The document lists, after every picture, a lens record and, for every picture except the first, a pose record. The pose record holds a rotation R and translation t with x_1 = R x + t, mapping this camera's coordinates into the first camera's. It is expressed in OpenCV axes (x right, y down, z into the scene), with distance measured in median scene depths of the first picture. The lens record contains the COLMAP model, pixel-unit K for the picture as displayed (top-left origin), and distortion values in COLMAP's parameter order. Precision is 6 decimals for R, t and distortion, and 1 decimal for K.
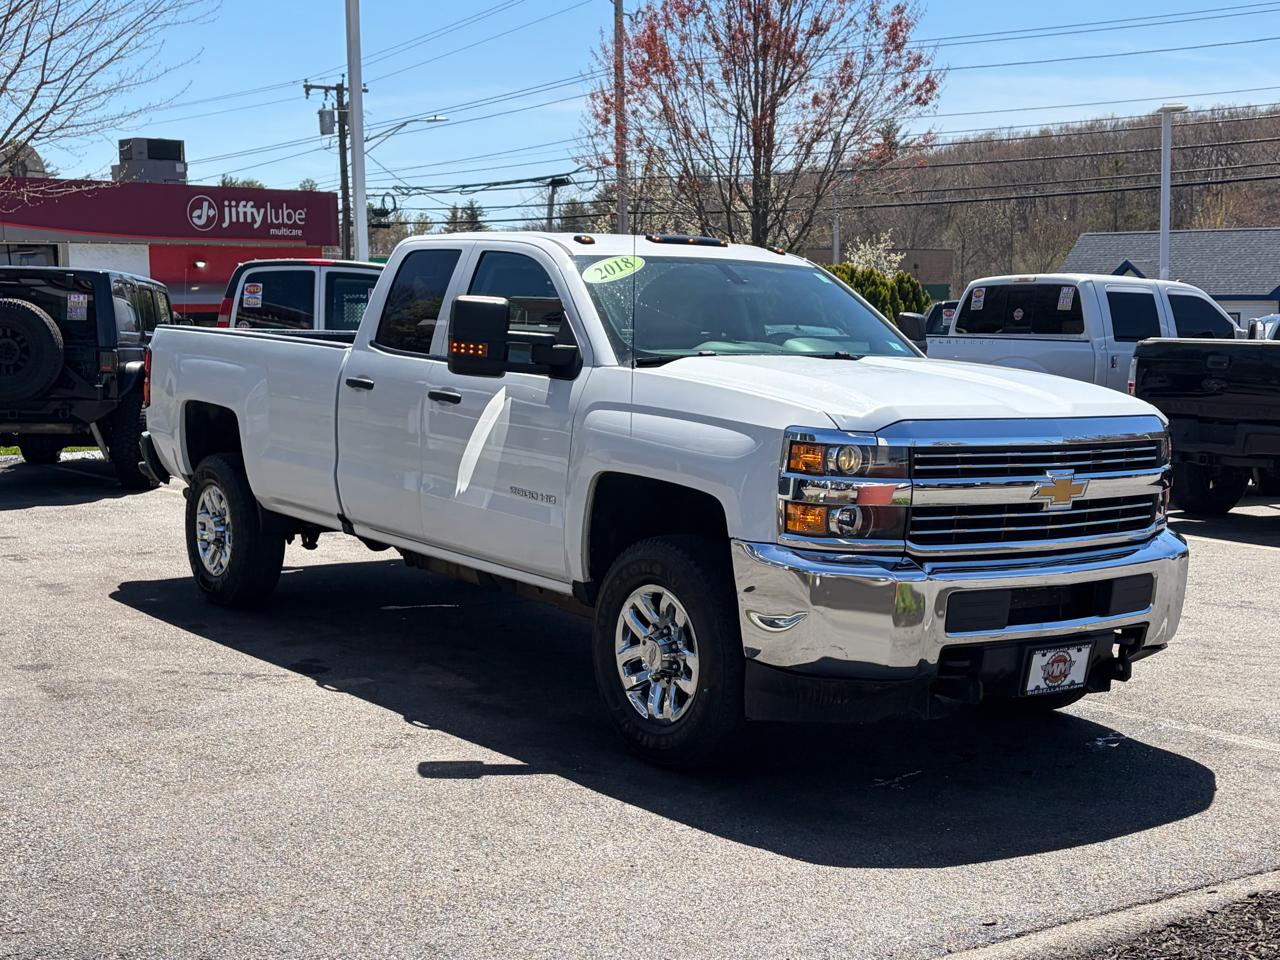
lens RADIAL K [[1661.2, 0, 642.1], [0, 1661.2, 486.5], [0, 0, 1]] dist [0.250026, -0.923948]
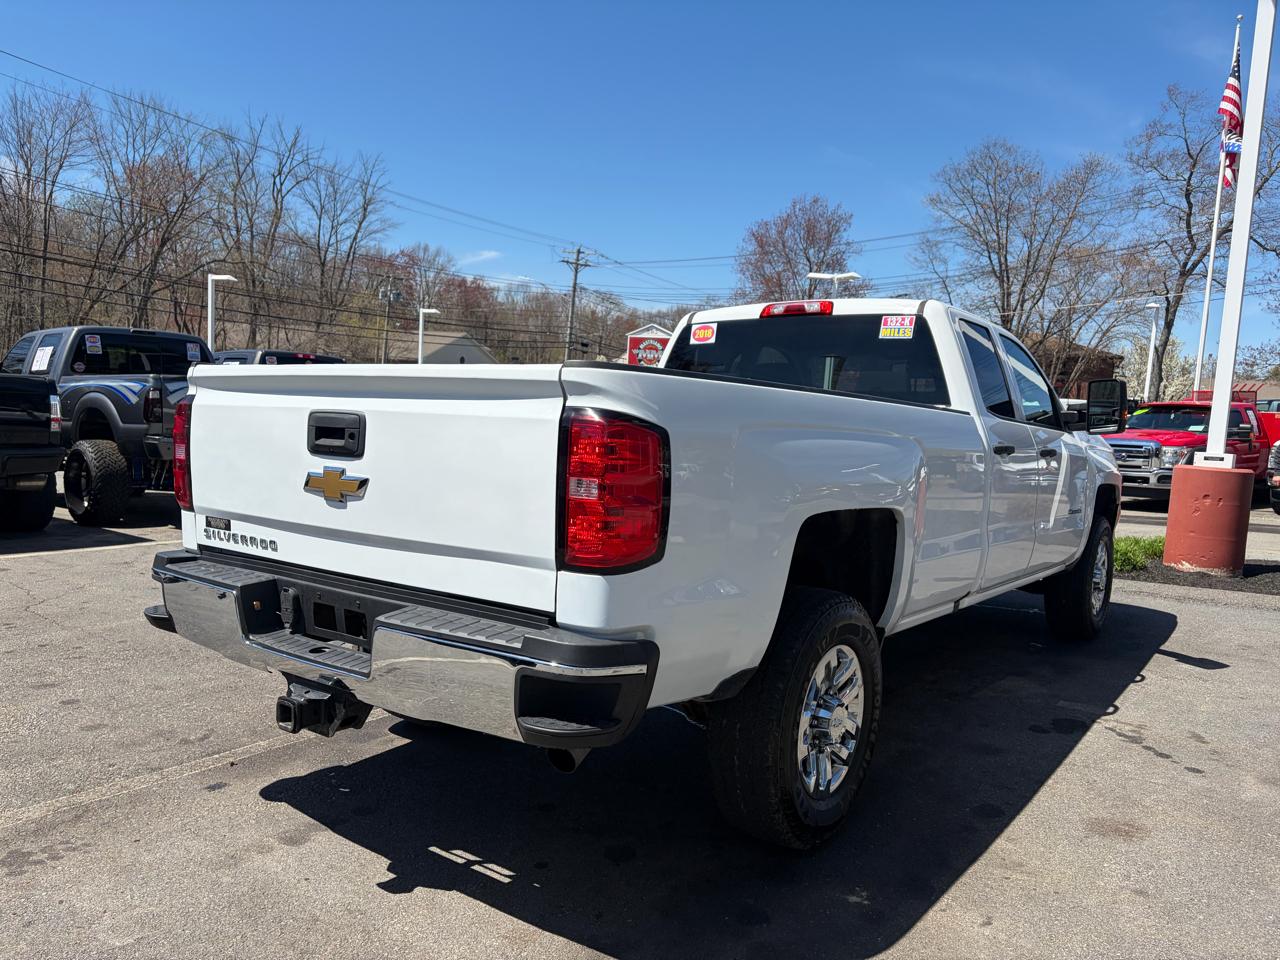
lens RADIAL K [[960.4, 0, 635.0], [0, 960.4, 485.2], [0, 0, 1]] dist [0.048307, -0.048623]
pose [[-0.293806, -0.100301, 0.950588, -0.751796], [0.050015, 0.991504, 0.120077, -0.138696], [-0.954556, 0.082823, -0.286294, 1.577837]]
